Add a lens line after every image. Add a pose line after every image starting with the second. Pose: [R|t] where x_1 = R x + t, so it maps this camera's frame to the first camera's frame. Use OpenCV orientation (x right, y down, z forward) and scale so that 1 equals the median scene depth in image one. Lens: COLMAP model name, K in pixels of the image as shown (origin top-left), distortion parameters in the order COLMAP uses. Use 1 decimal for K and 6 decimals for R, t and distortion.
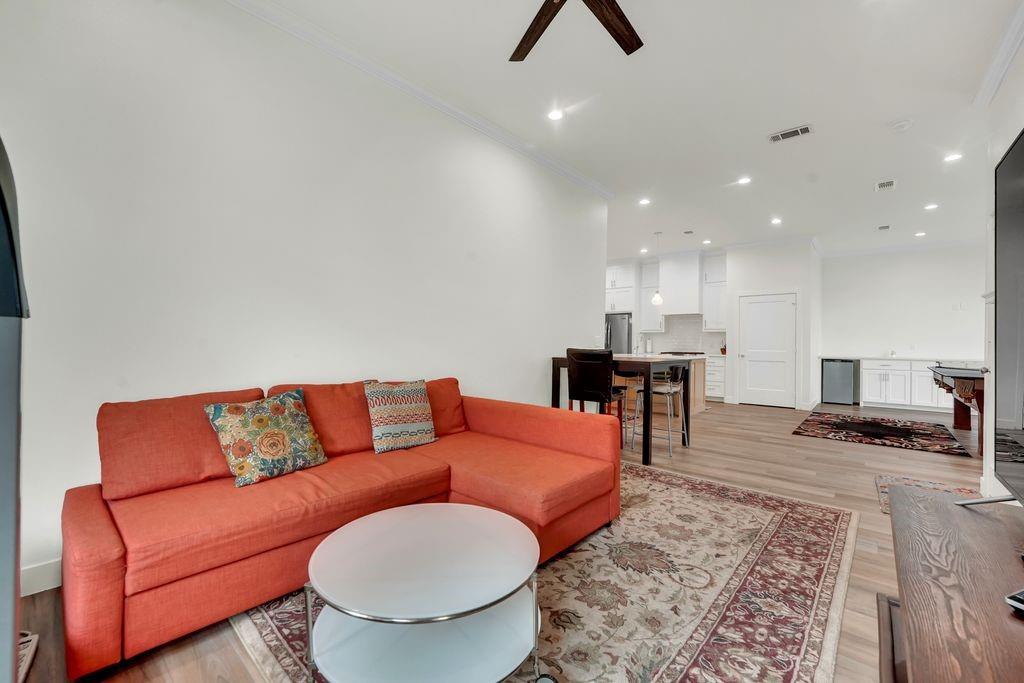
lens RADIAL K [[406.2, 0, 515.8], [0, 406.2, 344.3], [0, 0, 1]] dist [-0.000919, -0.000008]
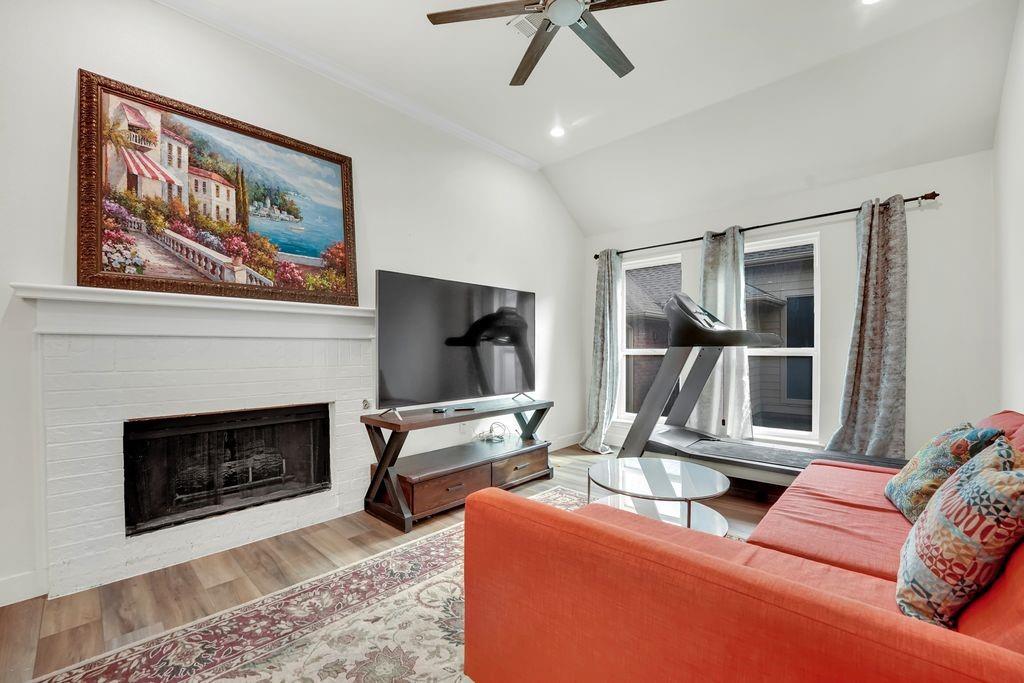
lens RADIAL K [[434.5, 0, 512.0], [0, 434.5, 341.5], [0, 0, 1]] dist [-0.030143, -0.000021]
pose [[-0.999093, -0.007948, 0.041839, 0.181557], [-0.008249, 0.999941, -0.007040, -0.013828], [-0.041781, -0.007379, -0.999100, 1.622089]]
